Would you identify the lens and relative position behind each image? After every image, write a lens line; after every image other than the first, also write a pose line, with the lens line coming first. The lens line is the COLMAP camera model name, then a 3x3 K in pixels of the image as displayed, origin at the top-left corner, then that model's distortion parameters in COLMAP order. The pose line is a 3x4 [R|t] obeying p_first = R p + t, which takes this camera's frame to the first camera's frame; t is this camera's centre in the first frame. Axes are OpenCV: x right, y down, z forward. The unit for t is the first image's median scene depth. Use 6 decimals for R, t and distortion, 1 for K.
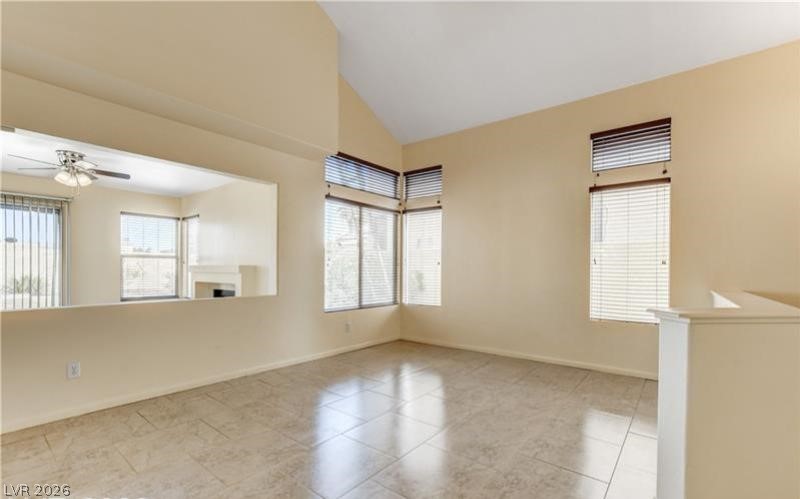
lens RADIAL K [[370.8, 0, 384.4], [0, 370.8, 267.8], [0, 0, 1]] dist [0.012972, -0.000065]
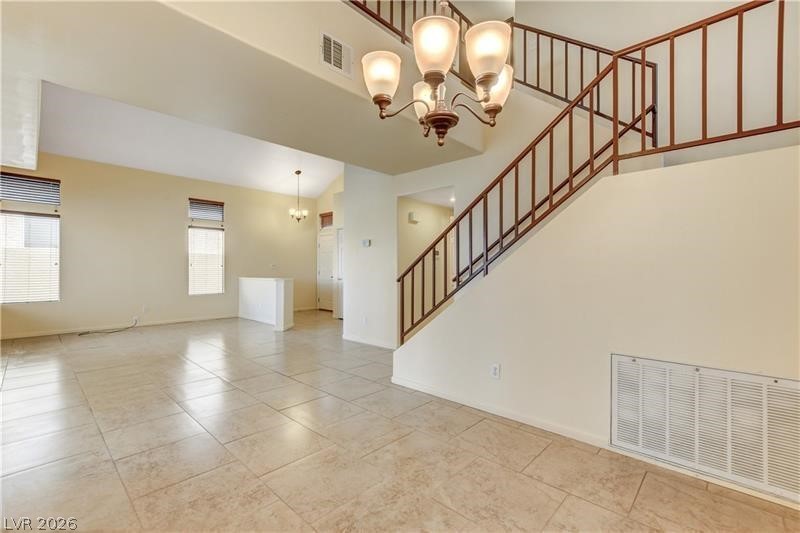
lens RADIAL K [[349.2, 0, 401.5], [0, 349.2, 267.1], [0, 0, 1]] dist [0.001579, 0.000052]
pose [[0.081492, 0.004421, 0.996664, -0.868081], [0.000720, 0.999990, -0.004495, 0.003696], [-0.996674, 0.001084, 0.081488, -0.175208]]
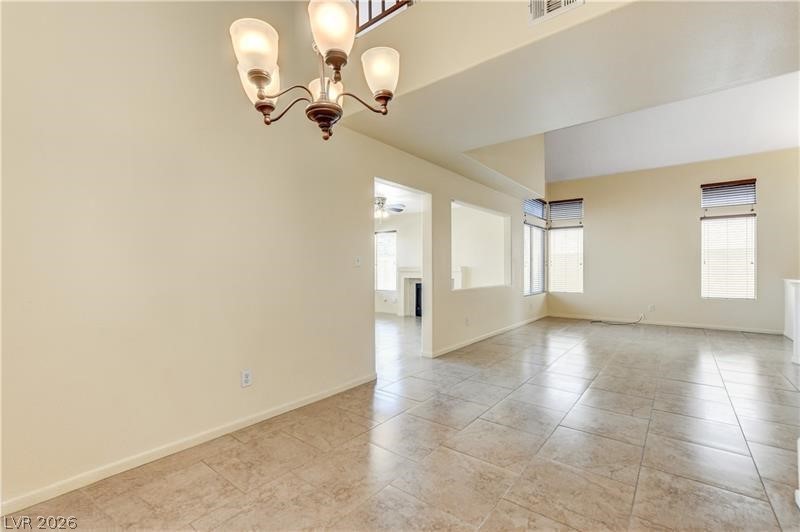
lens RADIAL K [[349.2, 0, 400.5], [0, 349.2, 268.5], [0, 0, 1]] dist [0.001579, 0.000052]
pose [[0.999944, -0.003561, 0.009945, -0.598618], [0.003576, 0.999993, -0.001404, 0.005279], [-0.009940, 0.001440, 0.999950, -0.399743]]
